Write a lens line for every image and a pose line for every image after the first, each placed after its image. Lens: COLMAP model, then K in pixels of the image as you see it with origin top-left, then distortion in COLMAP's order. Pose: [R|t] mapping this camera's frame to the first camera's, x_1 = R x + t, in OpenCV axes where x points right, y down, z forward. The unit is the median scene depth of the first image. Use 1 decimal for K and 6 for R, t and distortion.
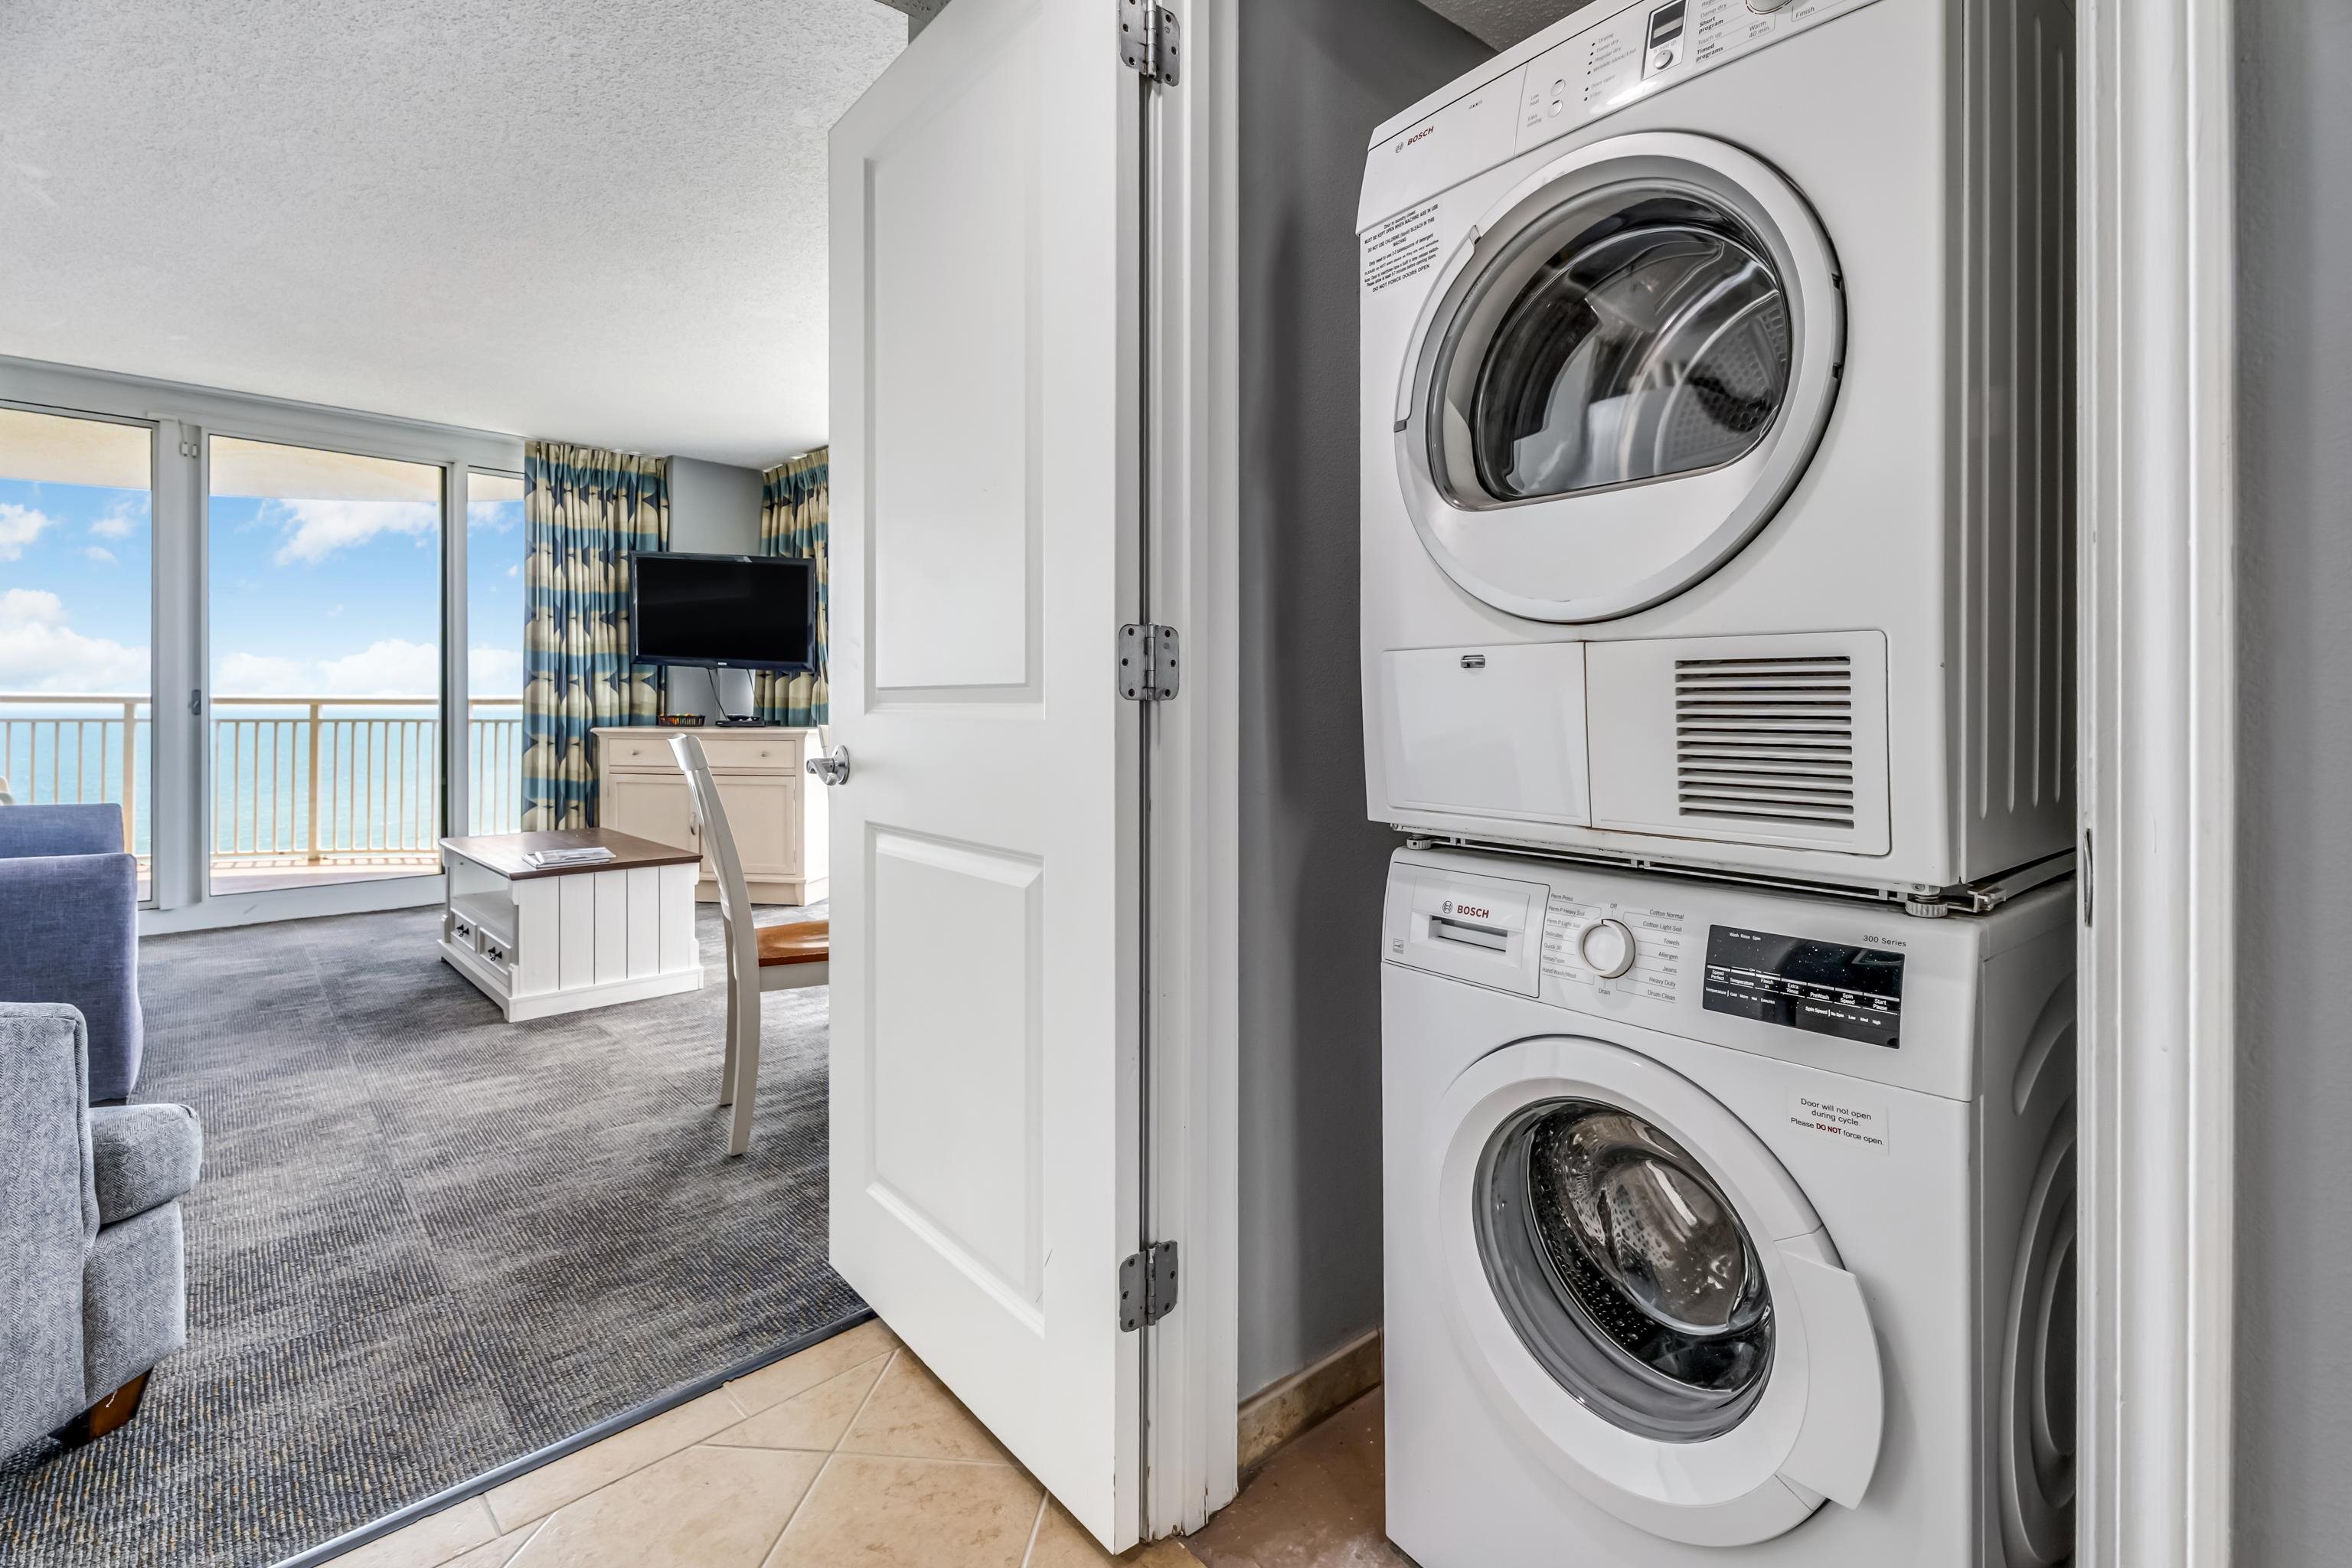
lens RADIAL K [[1067.0, 0, 1191.1], [0, 1067.0, 705.1], [0, 0, 1]] dist [0.004787, -0.000460]
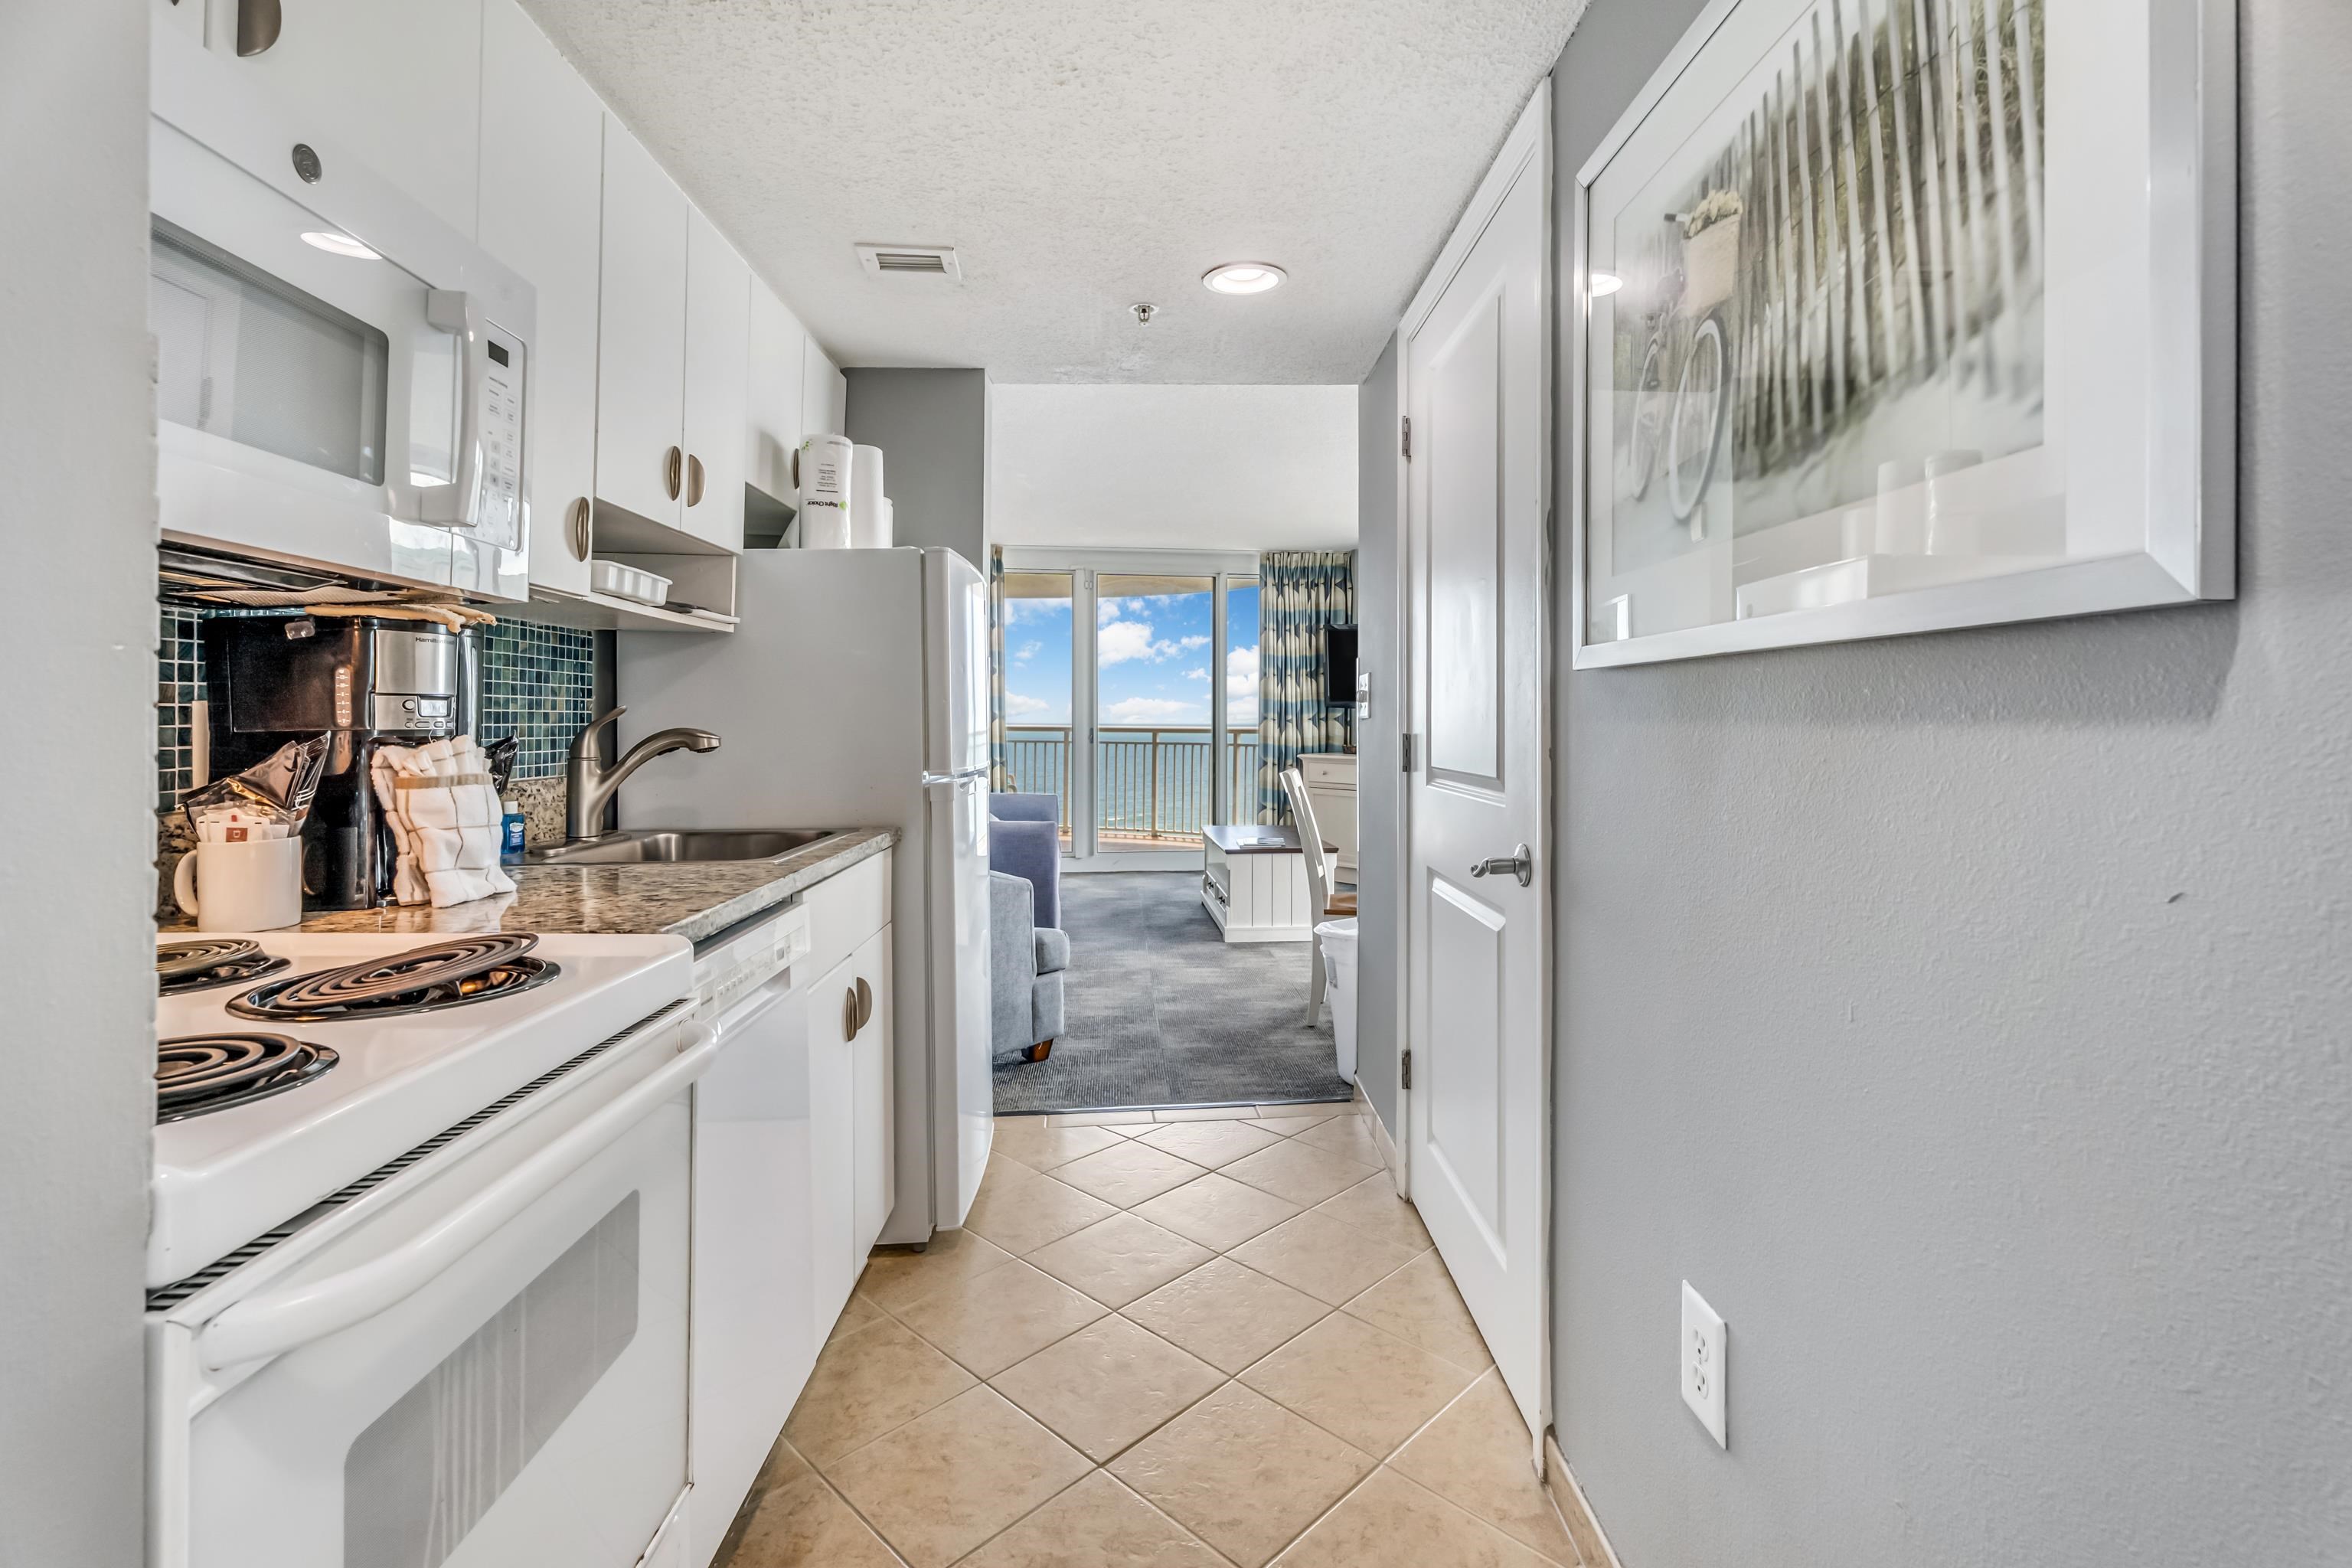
lens RADIAL K [[1067.0, 0, 1188.9], [0, 1067.0, 704.7], [0, 0, 1]] dist [0.004787, -0.000460]
pose [[0.779459, -0.010216, -0.626370, 0.200925], [-0.000189, 0.999863, -0.016542, -0.020274], [0.626453, 0.013012, 0.779350, -0.176389]]
